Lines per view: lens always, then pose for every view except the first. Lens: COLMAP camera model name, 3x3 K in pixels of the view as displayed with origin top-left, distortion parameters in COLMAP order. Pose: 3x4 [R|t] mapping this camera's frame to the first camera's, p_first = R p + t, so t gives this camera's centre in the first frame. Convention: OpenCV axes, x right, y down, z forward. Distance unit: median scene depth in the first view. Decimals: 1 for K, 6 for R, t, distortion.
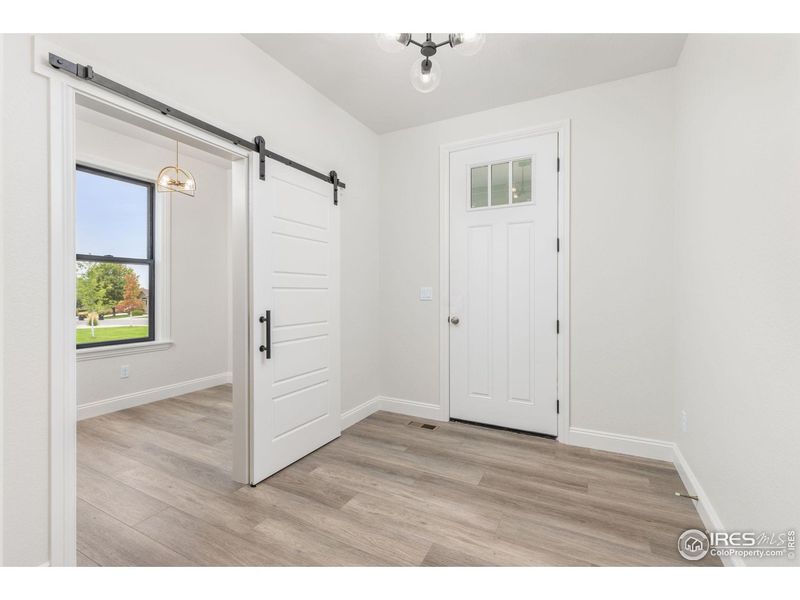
lens RADIAL K [[362.7, 0, 402.6], [0, 362.7, 292.7], [0, 0, 1]] dist [0.000728, 0.000161]
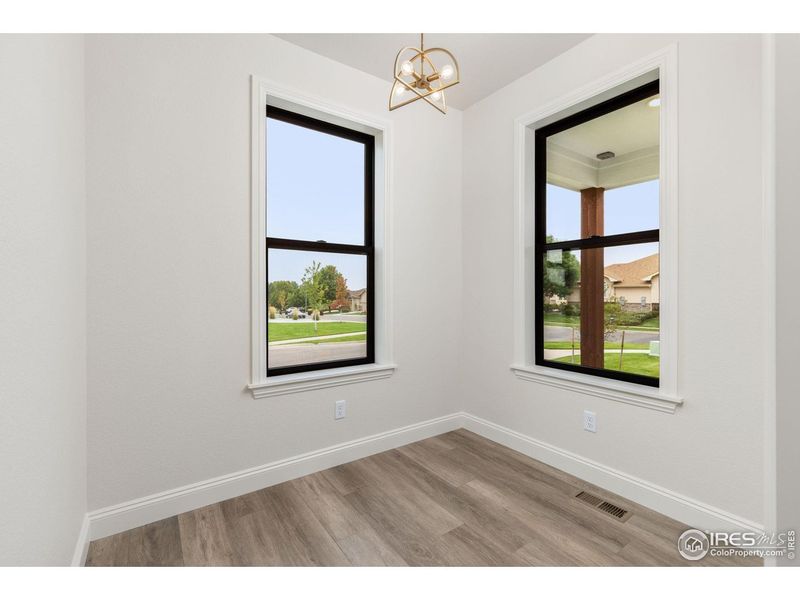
lens RADIAL K [[362.7, 0, 397.7], [0, 362.7, 295.1], [0, 0, 1]] dist [0.000728, 0.000161]
pose [[0.883862, 0.000231, -0.467747, -0.309379], [0.002417, 0.999984, 0.005062, -0.002025], [0.467741, -0.005605, 0.883848, 0.396215]]
